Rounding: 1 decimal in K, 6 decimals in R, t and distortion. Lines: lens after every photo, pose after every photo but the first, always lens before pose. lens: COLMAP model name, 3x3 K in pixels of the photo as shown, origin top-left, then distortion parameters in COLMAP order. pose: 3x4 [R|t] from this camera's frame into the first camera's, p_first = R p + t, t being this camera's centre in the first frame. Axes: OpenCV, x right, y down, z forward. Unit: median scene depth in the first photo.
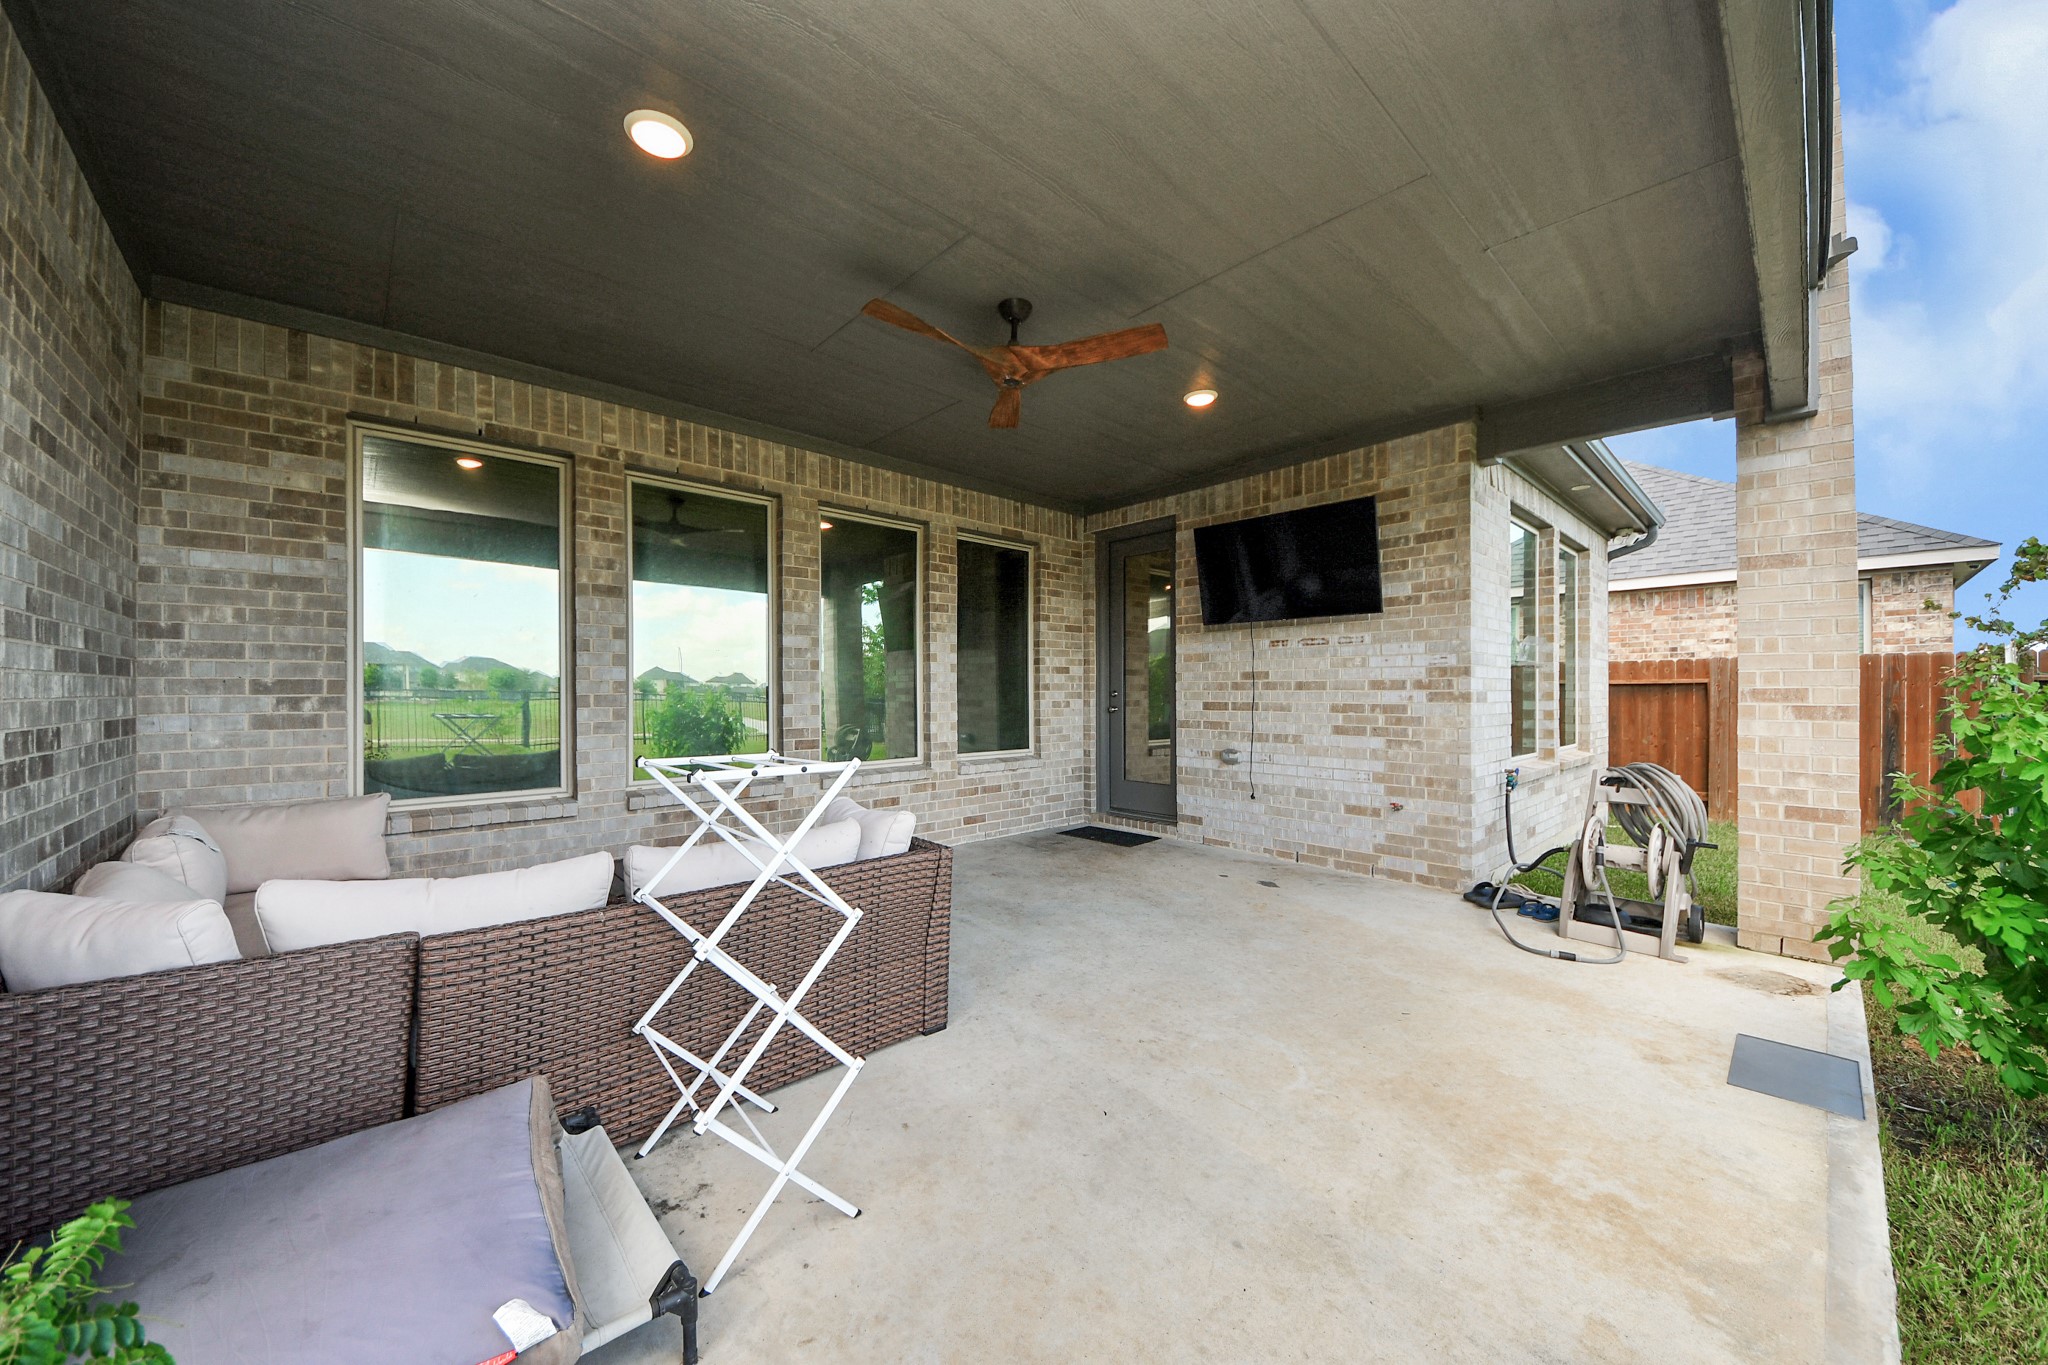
lens RADIAL K [[726.5, 0, 1012.9], [0, 726.5, 689.5], [0, 0, 1]] dist [-0.002347, -0.004998]
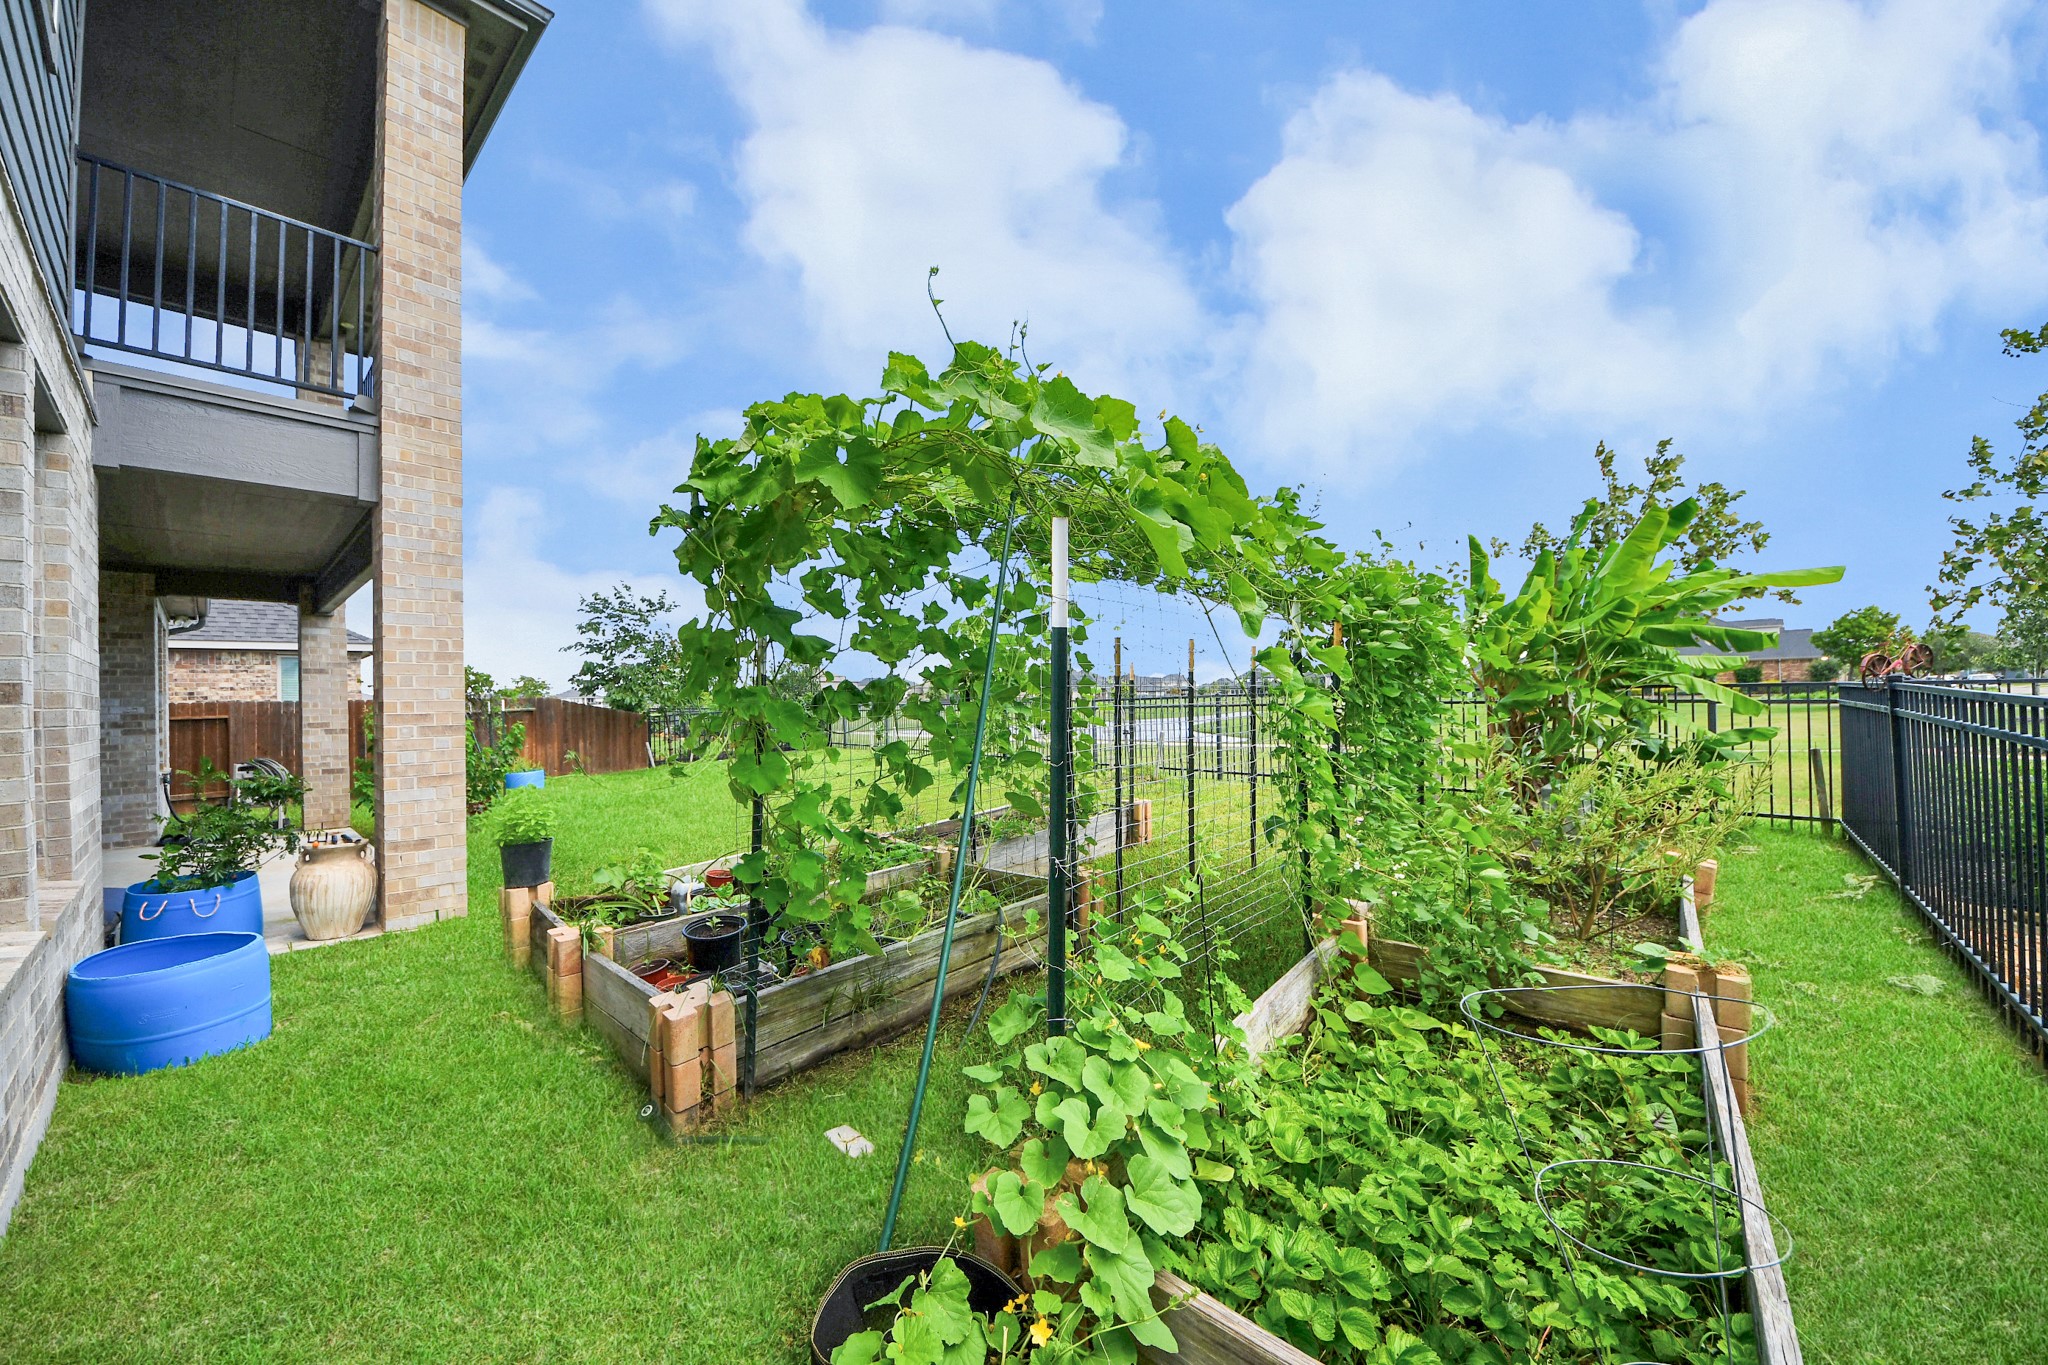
lens RADIAL K [[726.5, 0, 1014.5], [0, 726.5, 689.8], [0, 0, 1]] dist [-0.002347, -0.004998]
pose [[-0.108773, 0.018099, 0.993902, -1.294249], [0.020114, 0.999670, -0.016003, -0.020237], [-0.993863, 0.018251, -0.109101, -0.862125]]
